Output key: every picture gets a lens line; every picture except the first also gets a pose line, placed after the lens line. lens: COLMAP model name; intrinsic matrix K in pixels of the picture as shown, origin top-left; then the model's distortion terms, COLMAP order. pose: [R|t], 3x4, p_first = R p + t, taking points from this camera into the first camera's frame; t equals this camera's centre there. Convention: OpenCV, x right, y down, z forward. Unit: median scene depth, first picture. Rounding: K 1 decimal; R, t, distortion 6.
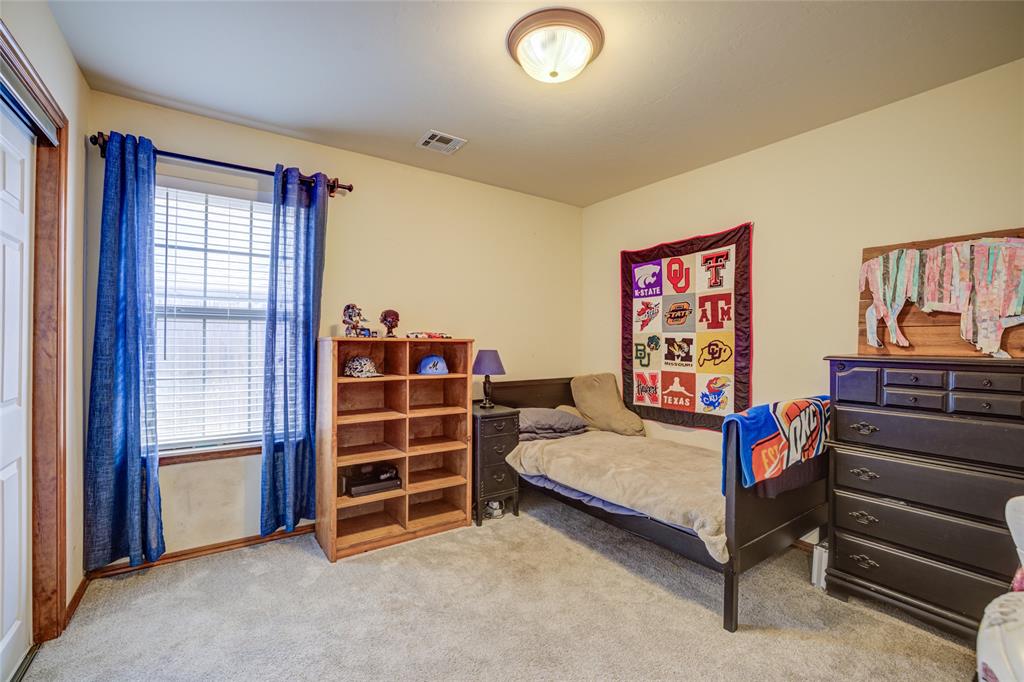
lens RADIAL K [[440.5, 0, 518.6], [0, 440.5, 339.2], [0, 0, 1]] dist [-0.033435, 0.008049]
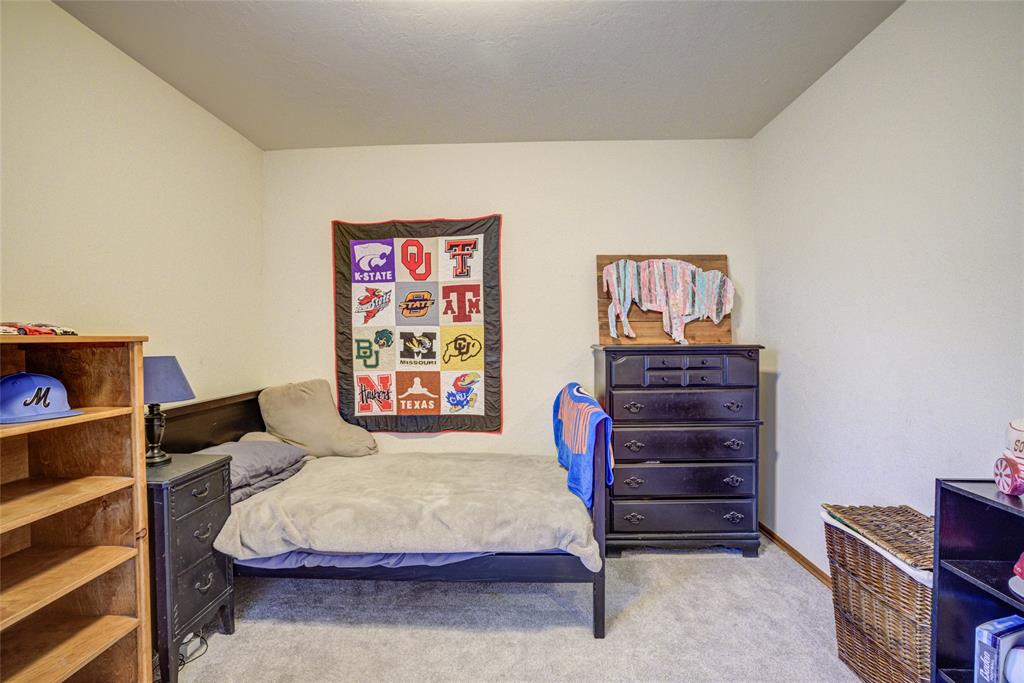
lens RADIAL K [[440.5, 0, 513.8], [0, 440.5, 339.4], [0, 0, 1]] dist [-0.033435, 0.008049]
pose [[0.608457, -0.017729, 0.793389, -0.234443], [0.009087, 0.999841, 0.015373, -0.000040], [-0.793535, -0.002145, 0.608521, 0.354658]]
